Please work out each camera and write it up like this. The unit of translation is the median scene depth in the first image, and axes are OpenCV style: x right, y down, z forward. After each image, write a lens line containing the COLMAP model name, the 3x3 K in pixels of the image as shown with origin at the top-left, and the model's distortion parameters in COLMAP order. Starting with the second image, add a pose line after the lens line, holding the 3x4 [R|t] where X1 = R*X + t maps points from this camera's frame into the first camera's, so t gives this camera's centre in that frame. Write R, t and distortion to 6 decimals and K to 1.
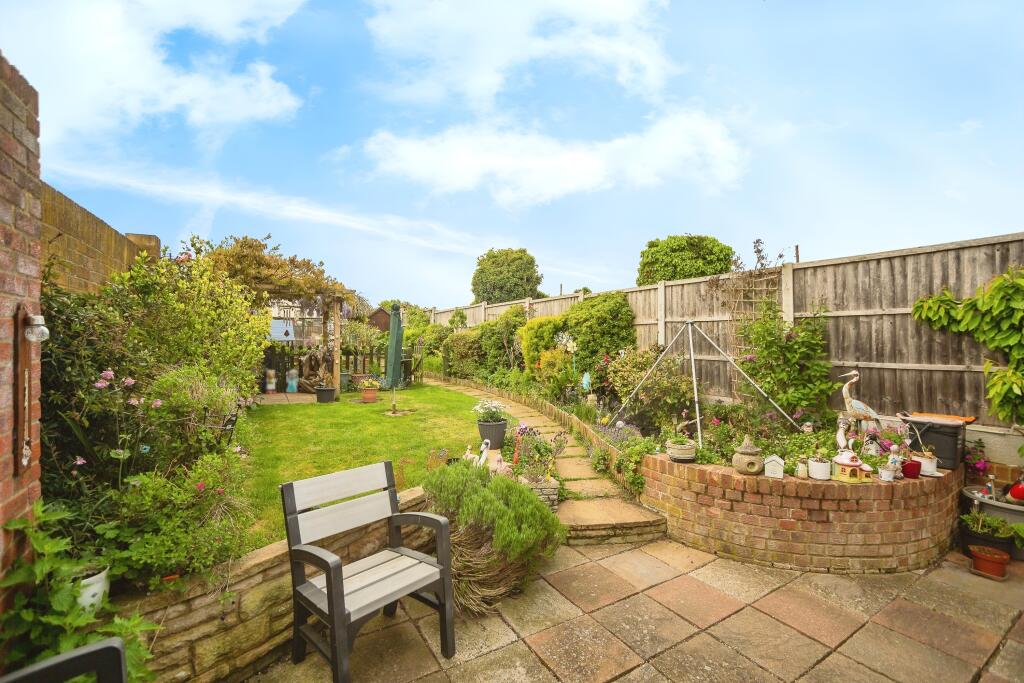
lens RADIAL K [[432.6, 0, 509.6], [0, 432.6, 343.7], [0, 0, 1]] dist [-0.002910, -0.000030]
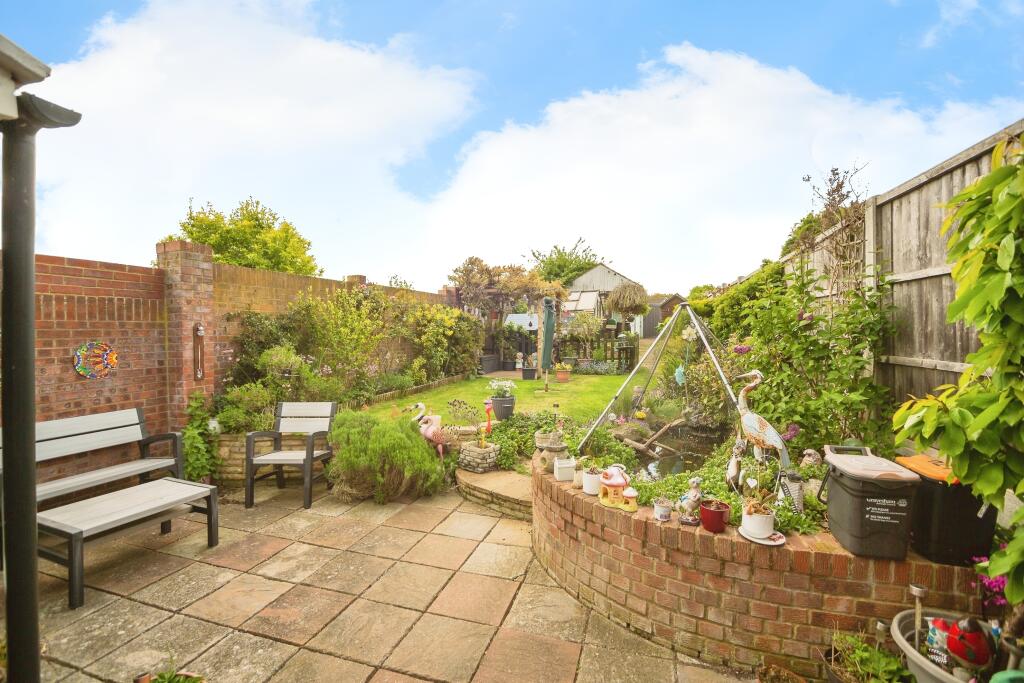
lens RADIAL K [[432.6, 0, 508.9], [0, 432.6, 338.9], [0, 0, 1]] dist [-0.002910, -0.000030]
pose [[0.652034, 0.000292, -0.758189, 1.125991], [0.016765, 0.999750, 0.014802, -0.004587], [0.758004, -0.022362, 0.651866, 0.293793]]
